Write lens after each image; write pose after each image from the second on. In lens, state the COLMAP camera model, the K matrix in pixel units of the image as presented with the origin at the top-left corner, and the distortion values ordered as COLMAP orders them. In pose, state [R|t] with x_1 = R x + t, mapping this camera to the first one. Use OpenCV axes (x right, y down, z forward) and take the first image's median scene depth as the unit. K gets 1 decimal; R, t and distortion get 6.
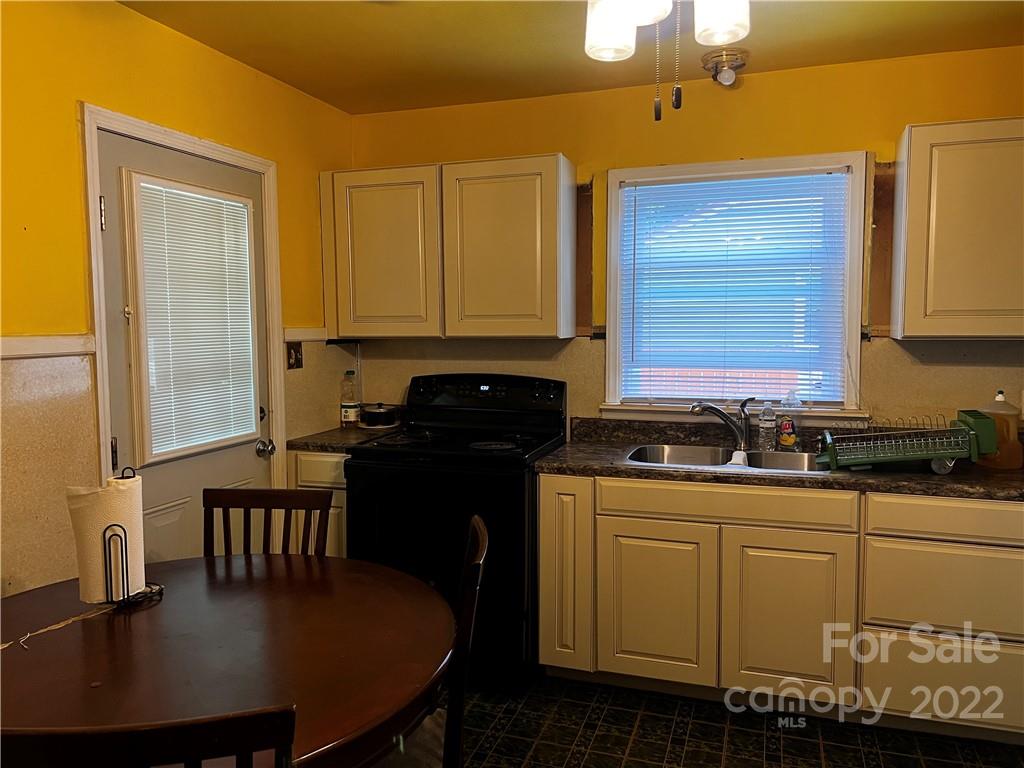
lens RADIAL K [[768.0, 0, 512.0], [0, 768.0, 384.0], [0, 0, 1]] dist [-0.003025, -0.003435]
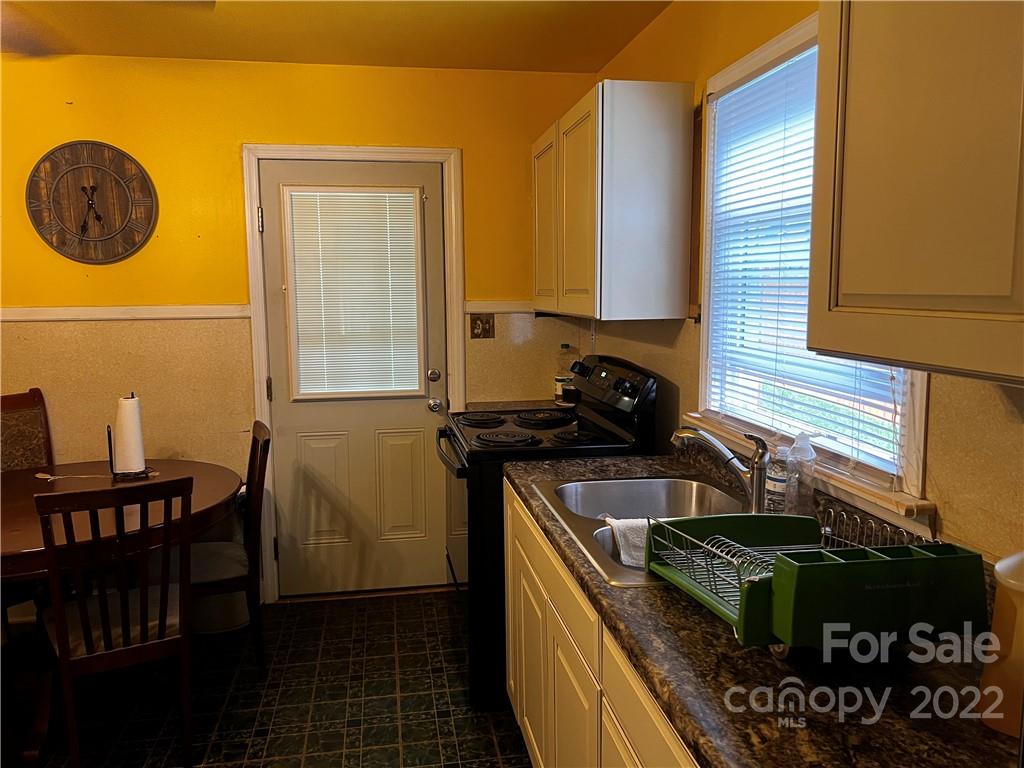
lens RADIAL K [[757.8, 0, 512.0], [0, 757.8, 384.0], [0, 0, 1]] dist [0.002589, -0.000049]
pose [[0.482729, 0.114552, -0.868246, 0.723610], [-0.070324, 0.993277, 0.091950, -0.061355], [0.872942, 0.016671, 0.487539, 0.552972]]
